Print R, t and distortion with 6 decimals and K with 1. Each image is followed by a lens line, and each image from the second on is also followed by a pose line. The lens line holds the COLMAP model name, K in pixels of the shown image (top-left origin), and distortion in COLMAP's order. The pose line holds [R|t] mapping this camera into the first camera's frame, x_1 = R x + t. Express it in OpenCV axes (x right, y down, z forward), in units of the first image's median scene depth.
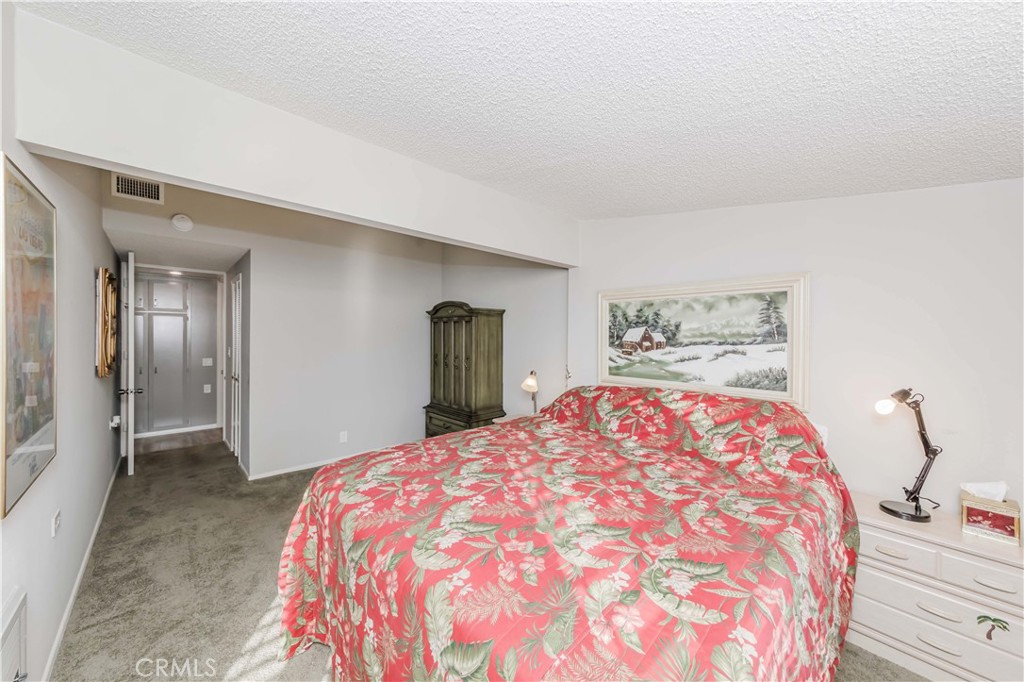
lens RADIAL K [[370.1, 0, 510.6], [0, 370.1, 344.1], [0, 0, 1]] dist [-0.000683, -0.000124]
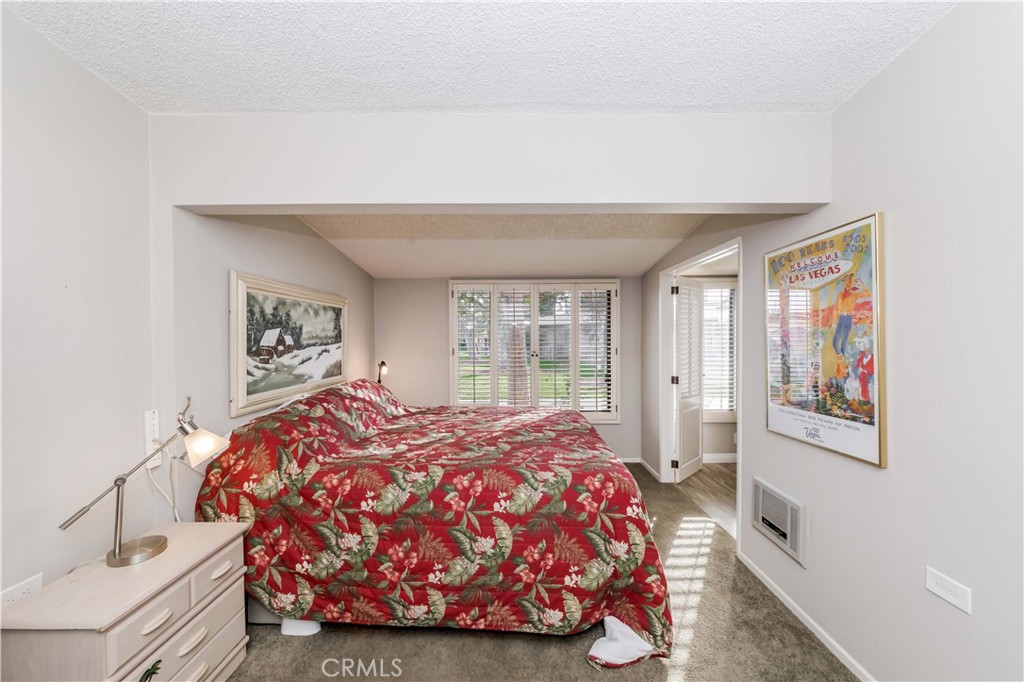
lens RADIAL K [[366.6, 0, 512.5], [0, 366.6, 342.6], [0, 0, 1]] dist [-0.003242, -0.000199]
pose [[-0.724151, -0.010249, 0.689565, -0.632035], [0.020691, 0.999117, 0.036579, -0.034163], [-0.689331, 0.040756, -0.723299, 1.276671]]
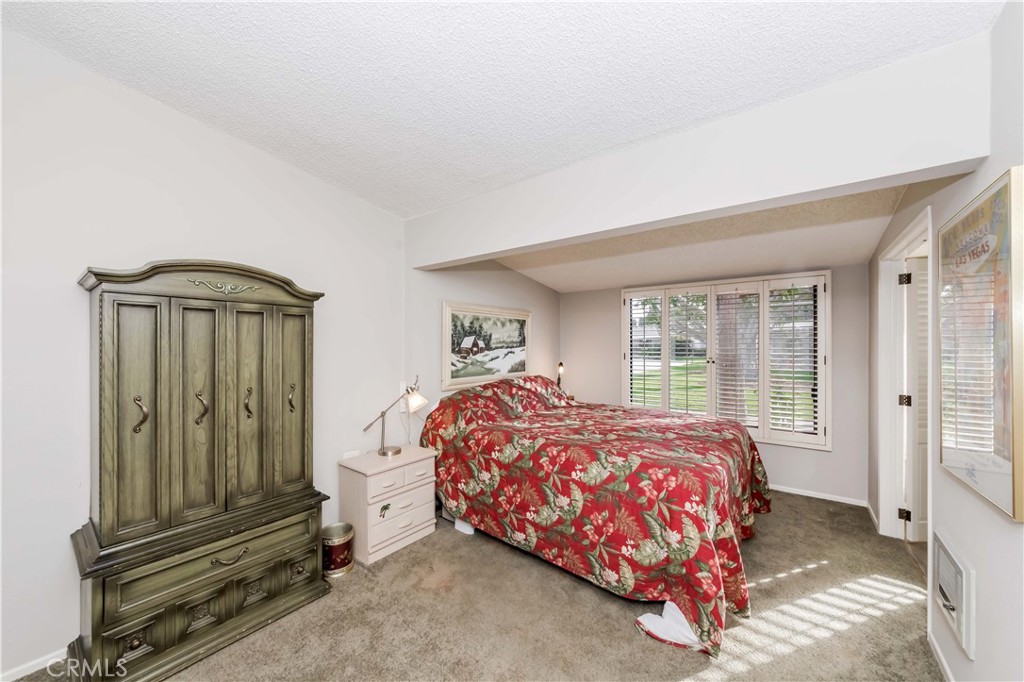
lens RADIAL K [[370.1, 0, 510.6], [0, 370.1, 344.1], [0, 0, 1]] dist [-0.000683, -0.000124]
pose [[-0.162622, -0.001880, 0.986687, -0.944621], [0.027618, 0.999598, 0.006456, -0.023621], [-0.986302, 0.028300, -0.162505, 1.114429]]
